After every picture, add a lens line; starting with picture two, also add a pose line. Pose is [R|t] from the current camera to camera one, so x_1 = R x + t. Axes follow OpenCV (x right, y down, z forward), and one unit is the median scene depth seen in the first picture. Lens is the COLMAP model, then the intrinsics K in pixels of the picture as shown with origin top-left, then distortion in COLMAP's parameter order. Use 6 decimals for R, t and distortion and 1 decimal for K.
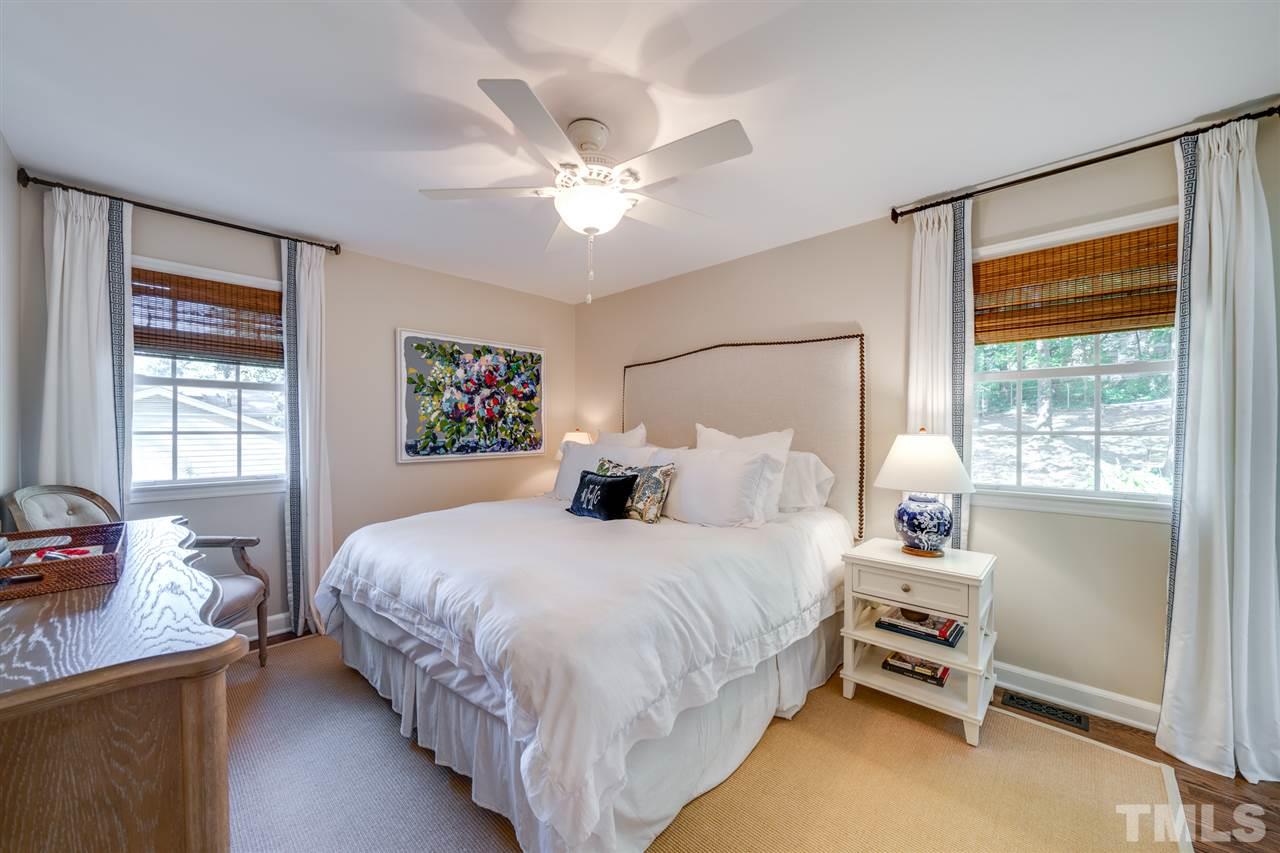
lens RADIAL K [[479.9, 0, 642.7], [0, 479.9, 430.6], [0, 0, 1]] dist [-0.002680, -0.000316]
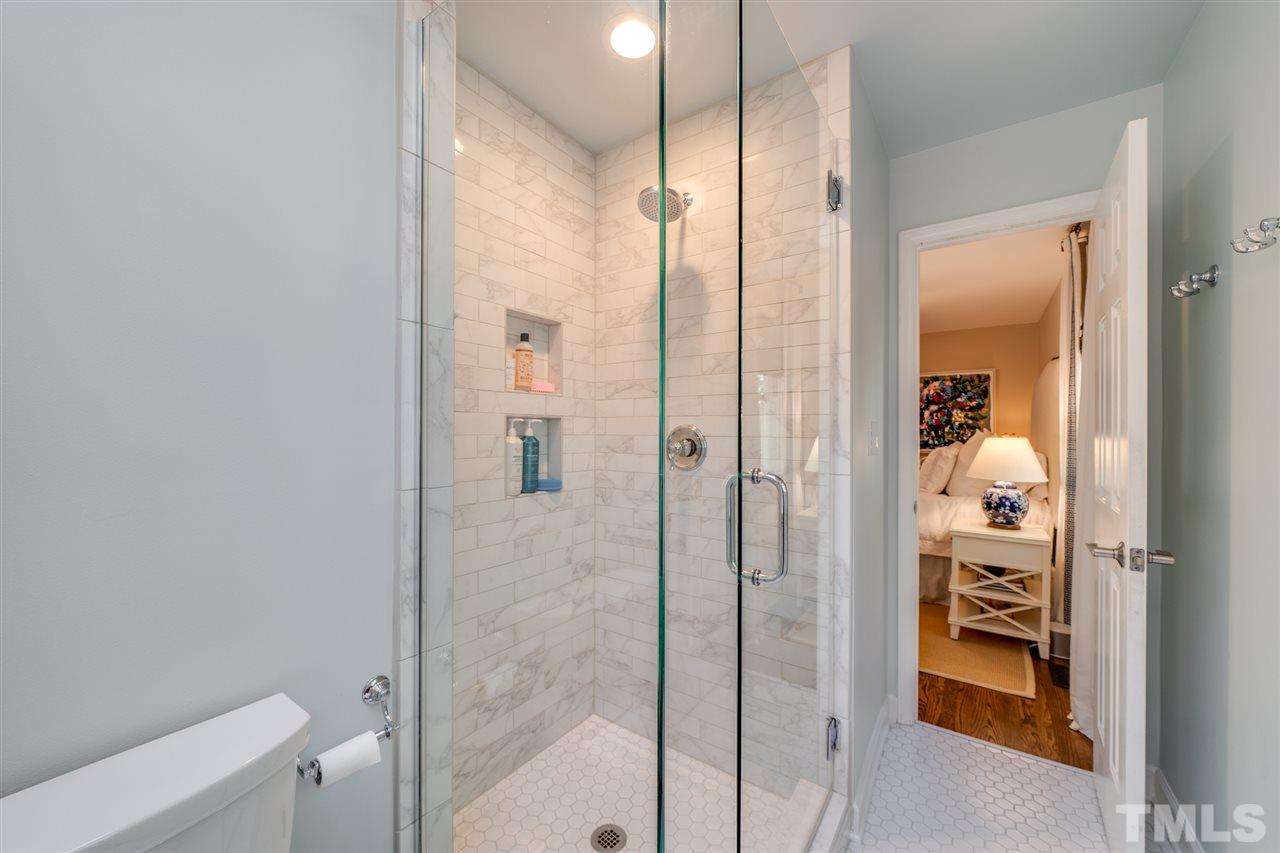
lens RADIAL K [[479.9, 0, 642.7], [0, 479.9, 430.6], [0, 0, 1]] dist [-0.002680, -0.000316]
pose [[0.153533, -0.002412, -0.988141, 0.973972], [-0.007304, 0.999967, -0.003576, 0.001152], [0.988116, 0.007767, 0.153511, -0.099326]]
